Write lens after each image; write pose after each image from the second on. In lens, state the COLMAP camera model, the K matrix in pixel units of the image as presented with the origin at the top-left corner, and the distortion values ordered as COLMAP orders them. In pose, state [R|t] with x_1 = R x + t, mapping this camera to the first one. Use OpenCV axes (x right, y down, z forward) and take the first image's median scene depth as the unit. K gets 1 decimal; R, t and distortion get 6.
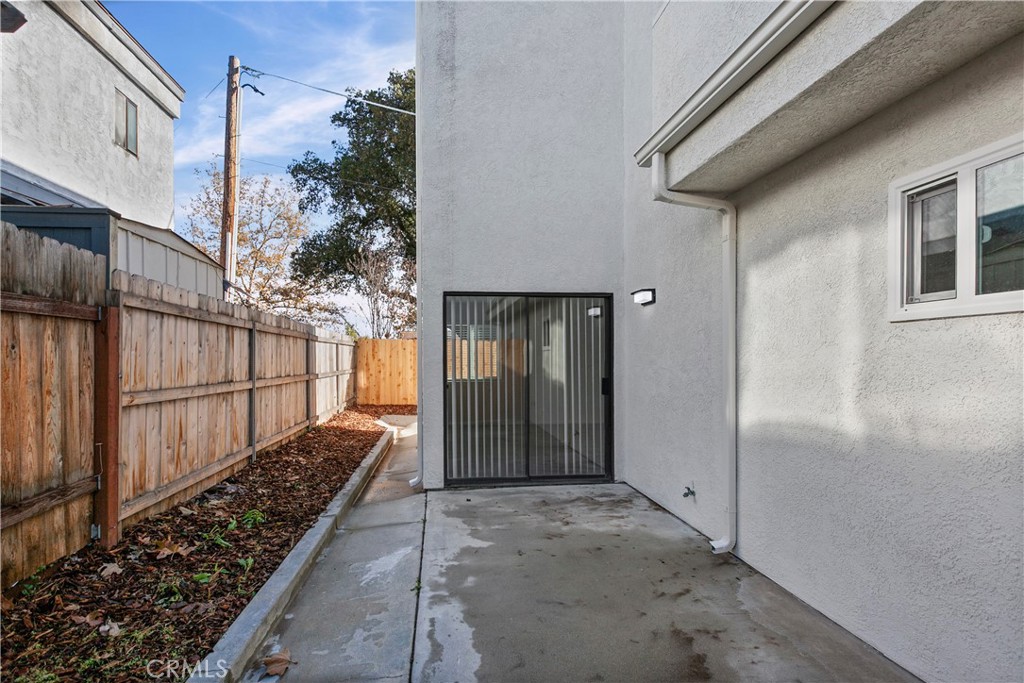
lens RADIAL K [[470.0, 0, 487.9], [0, 470.0, 360.5], [0, 0, 1]] dist [0.001853, 0.000045]
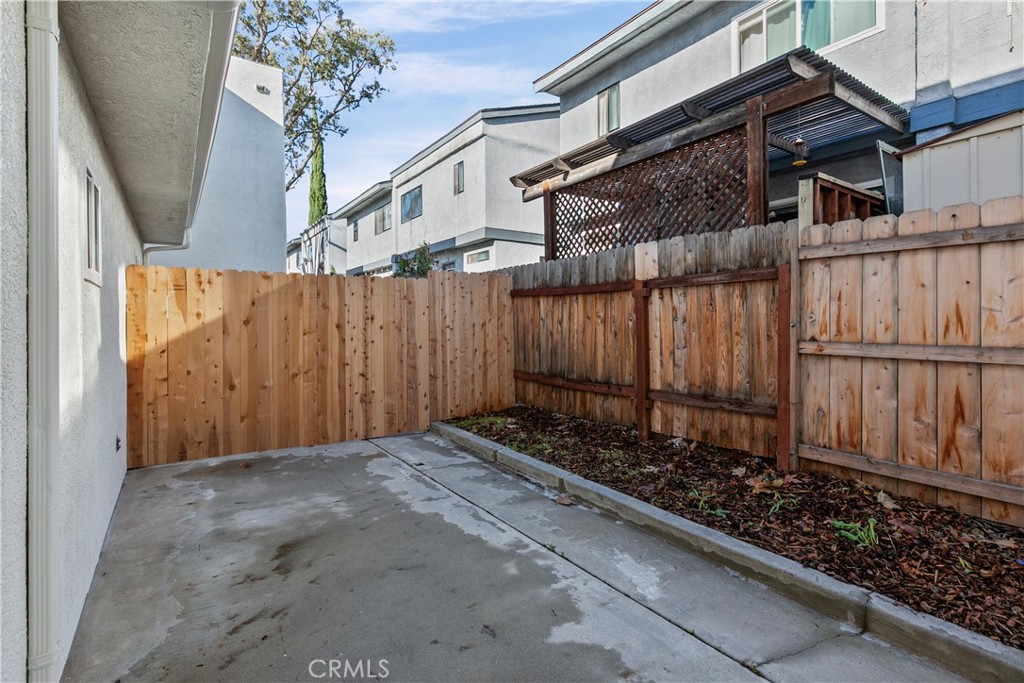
lens RADIAL K [[470.0, 0, 492.2], [0, 470.0, 320.5], [0, 0, 1]] dist [0.001853, 0.000045]
pose [[-0.886603, 0.008884, -0.462446, 0.419539], [0.008875, 0.999958, 0.002194, 0.015935], [0.462447, -0.002159, -0.886645, 1.899288]]
